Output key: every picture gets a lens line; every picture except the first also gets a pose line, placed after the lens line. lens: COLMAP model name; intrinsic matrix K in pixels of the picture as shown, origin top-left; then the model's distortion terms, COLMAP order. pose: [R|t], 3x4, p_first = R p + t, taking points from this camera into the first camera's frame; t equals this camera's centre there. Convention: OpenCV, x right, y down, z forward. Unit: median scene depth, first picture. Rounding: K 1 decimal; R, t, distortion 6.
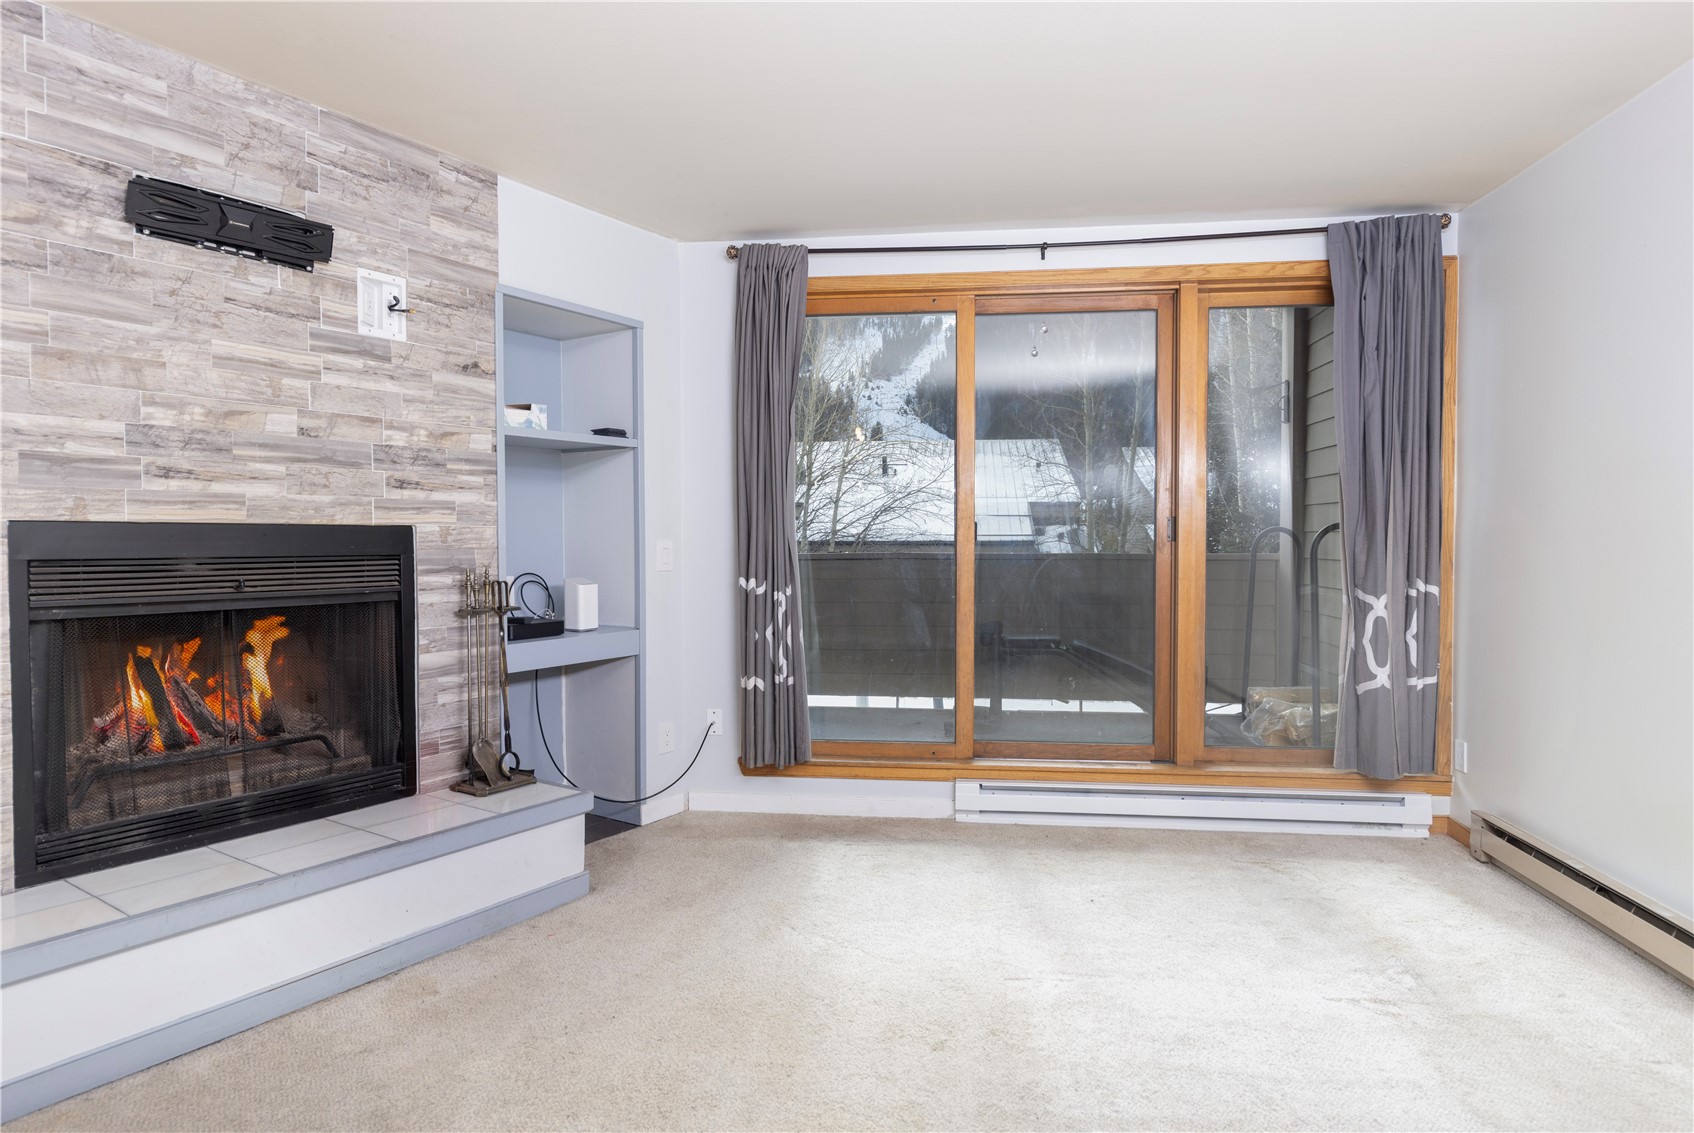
lens RADIAL K [[948.5, 0, 864.5], [0, 948.5, 565.5], [0, 0, 1]] dist [0.017741, -0.016695]
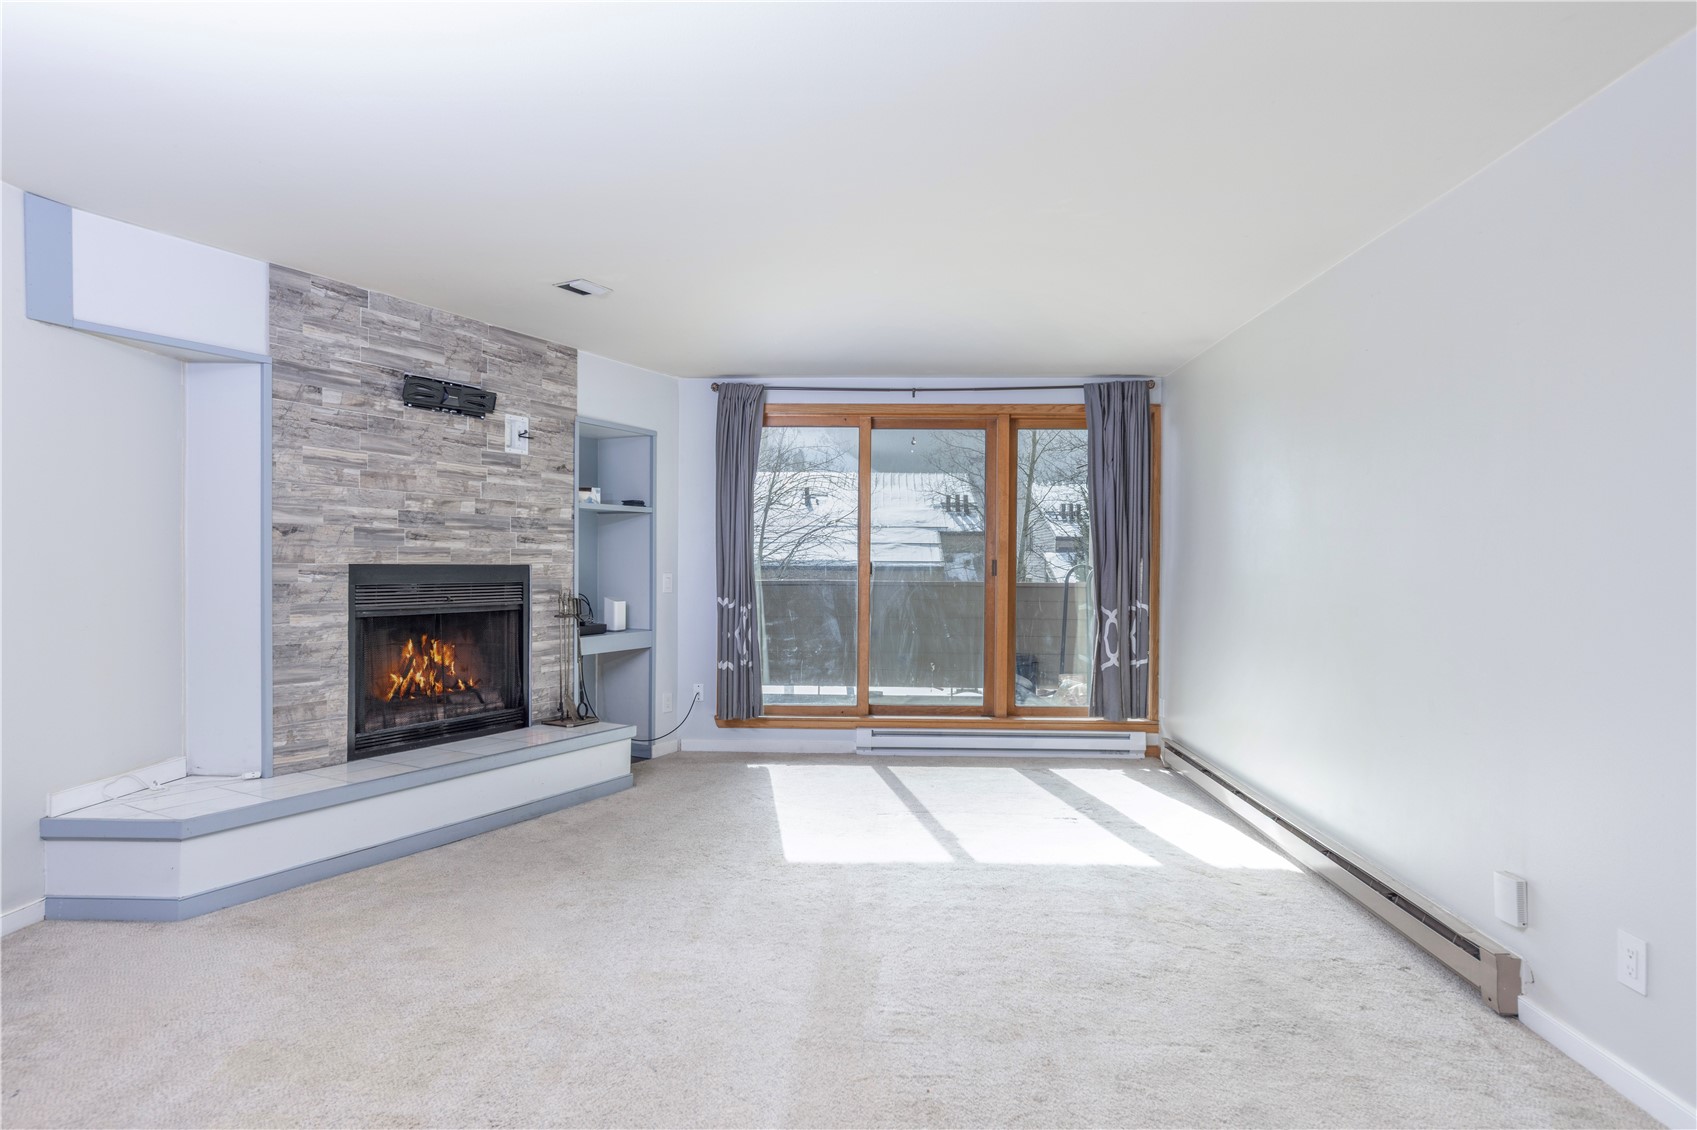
lens RADIAL K [[950.2, 0, 866.0], [0, 950.2, 564.0], [0, 0, 1]] dist [0.017741, -0.016695]
pose [[0.996321, 0.008234, 0.085299, -0.028937], [-0.006059, 0.999651, -0.025733, -0.003609], [-0.085481, 0.025121, 0.996023, -0.694608]]
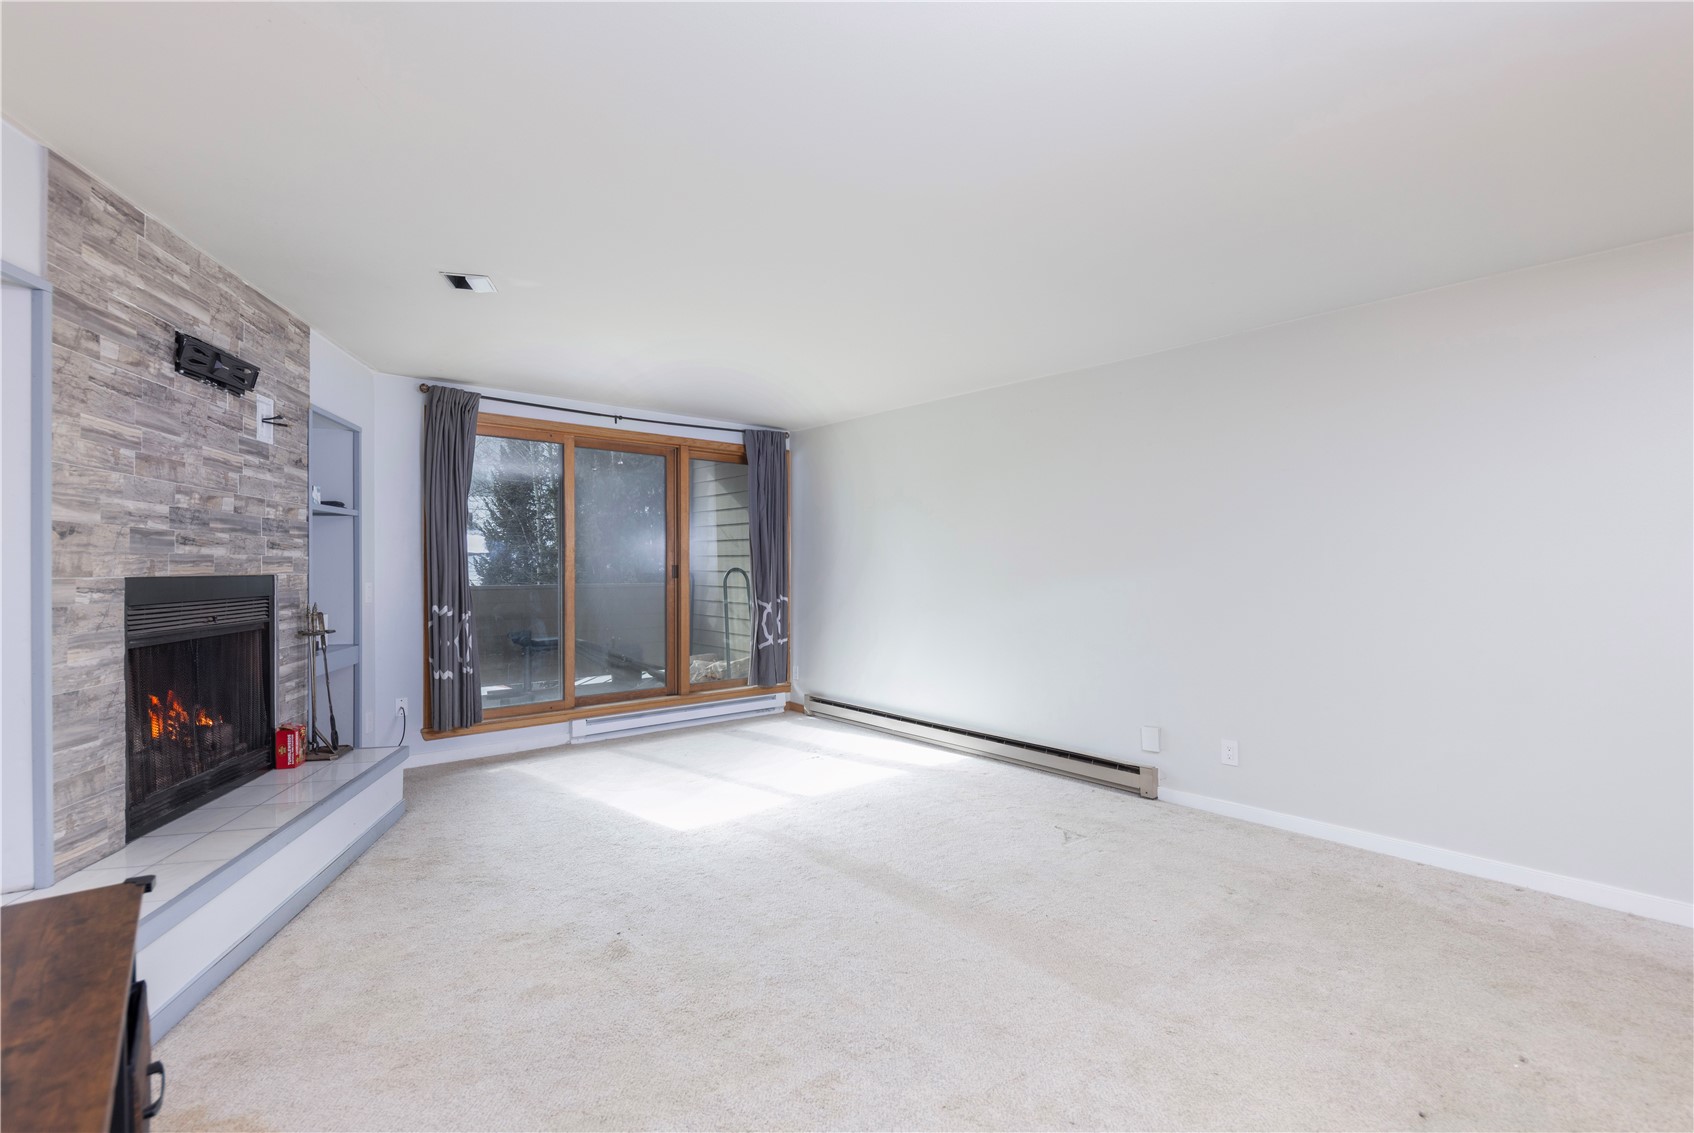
lens RADIAL K [[784.1, 0, 878.8], [0, 784.1, 560.0], [0, 0, 1]] dist [0.015134, -0.011079]
pose [[0.652984, 0.007652, 0.757333, -0.754256], [0.019586, 0.999444, -0.026986, -0.014411], [-0.757119, 0.032455, 0.652471, -0.422989]]
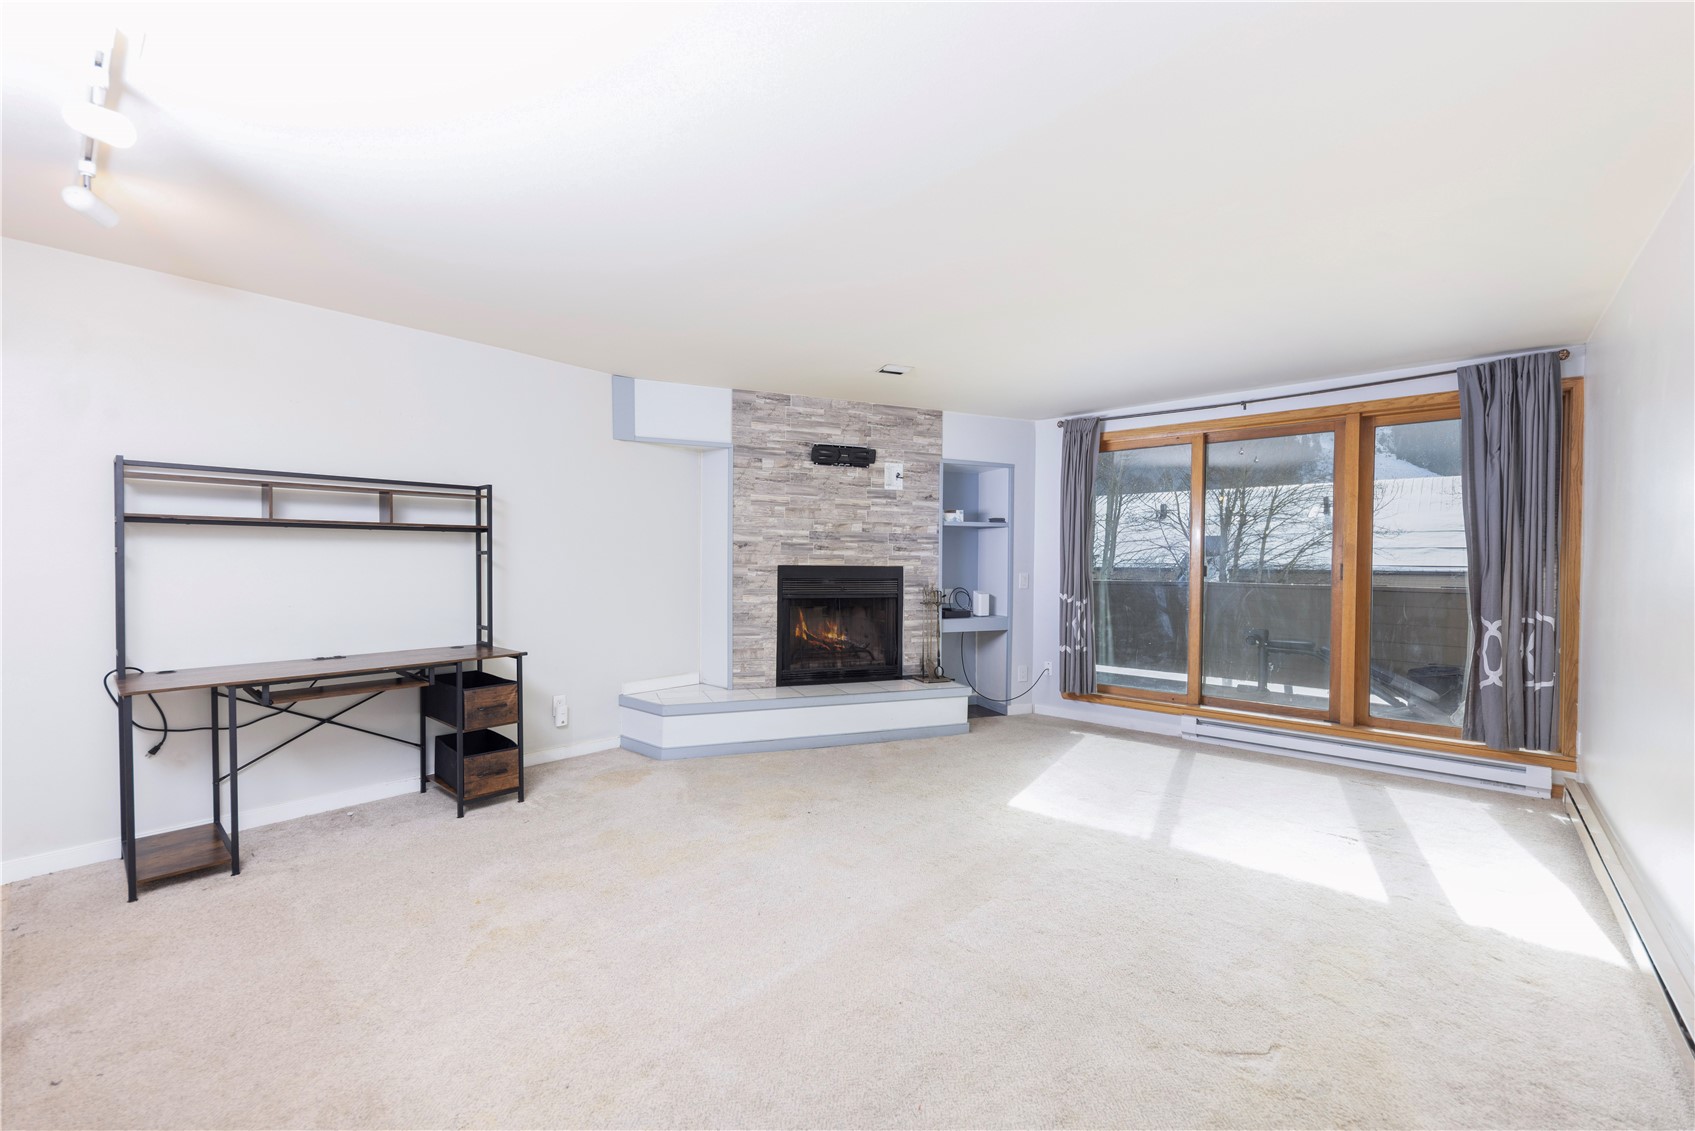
lens RADIAL K [[713.1, 0, 827.3], [0, 713.1, 565.1], [0, 0, 1]] dist [0.001450, 0.000014]
pose [[0.805235, 0.011564, -0.592843, 0.422407], [-0.026302, 0.999522, -0.016228, -0.010355], [0.592372, 0.028660, 0.805155, -0.540706]]
